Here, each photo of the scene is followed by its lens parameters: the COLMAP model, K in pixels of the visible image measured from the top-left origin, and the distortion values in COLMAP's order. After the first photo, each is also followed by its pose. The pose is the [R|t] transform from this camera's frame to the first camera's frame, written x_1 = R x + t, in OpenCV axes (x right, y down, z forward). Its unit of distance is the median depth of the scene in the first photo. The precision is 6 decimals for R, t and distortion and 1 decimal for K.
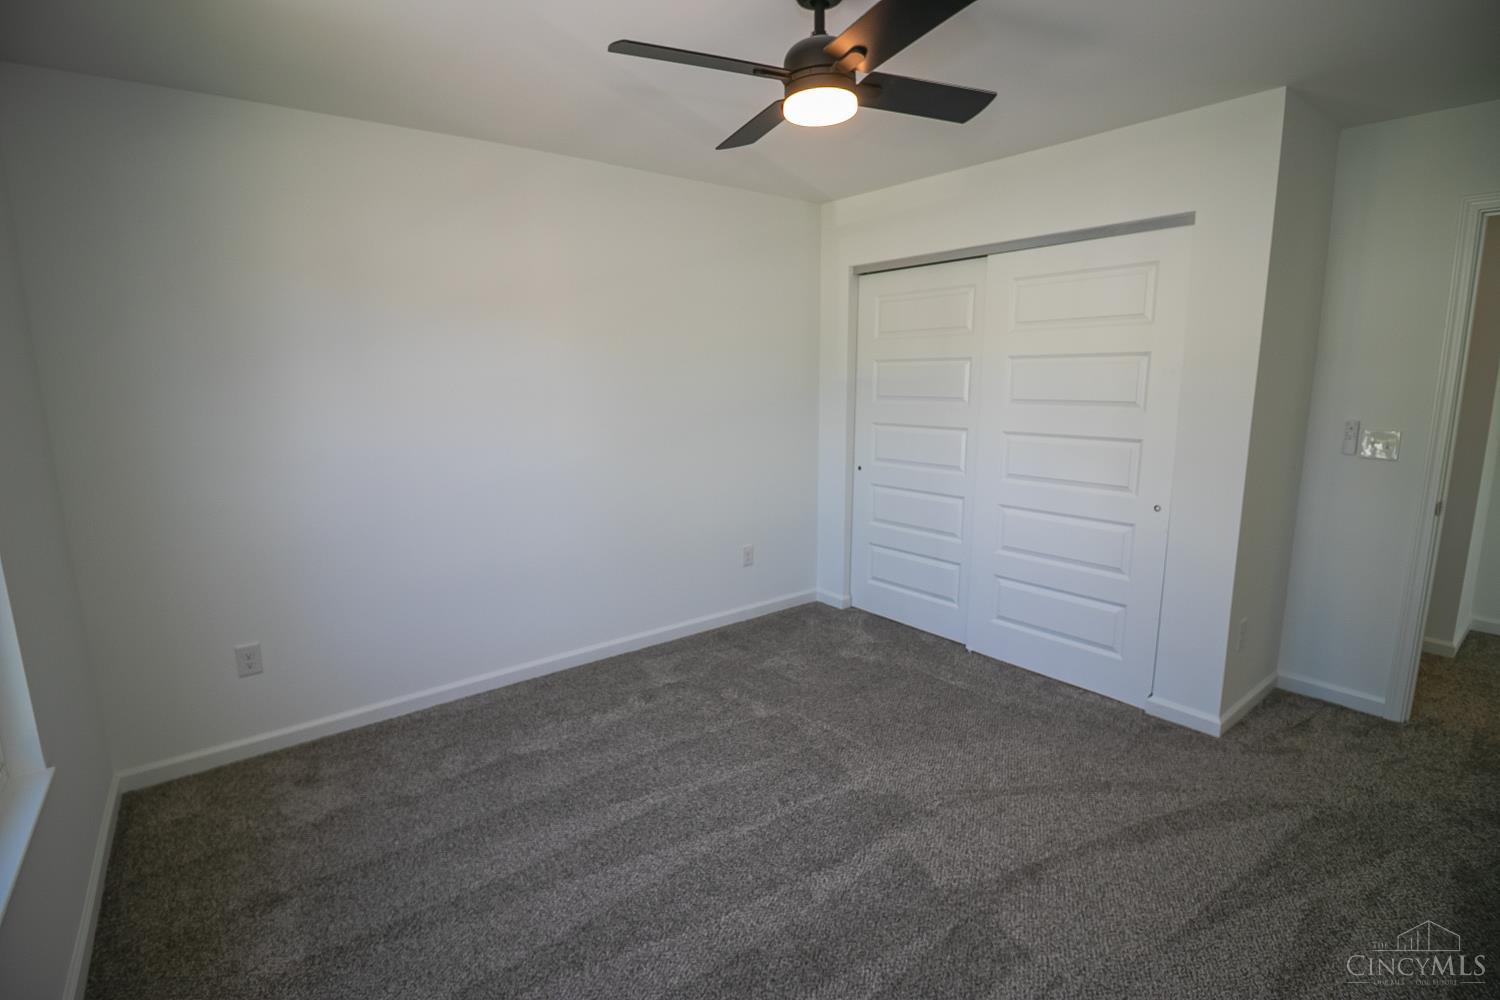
lens RADIAL K [[691.0, 0, 745.3], [0, 691.0, 487.5], [0, 0, 1]] dist [0.001967, -0.013899]
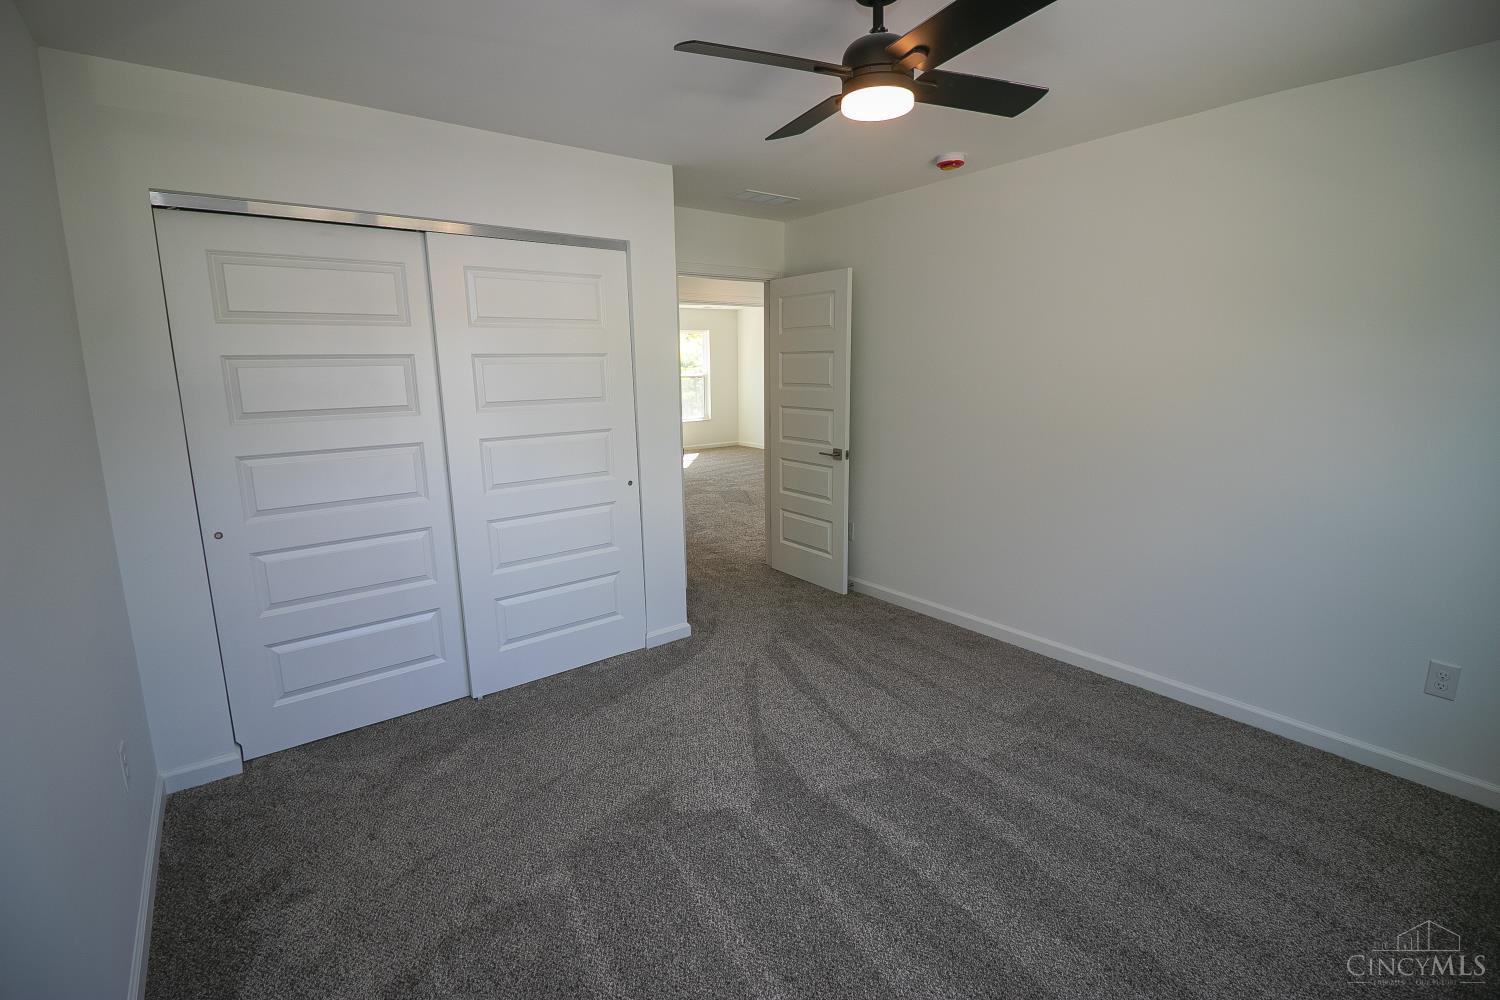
lens RADIAL K [[665.5, 0, 748.2], [0, 665.5, 492.6], [0, 0, 1]] dist [0.000724, -0.010583]
pose [[0.029721, -0.168231, 0.985299, -0.705919], [0.185743, 0.969496, 0.159930, -0.130555], [-0.982149, 0.178259, 0.060062, 0.930961]]
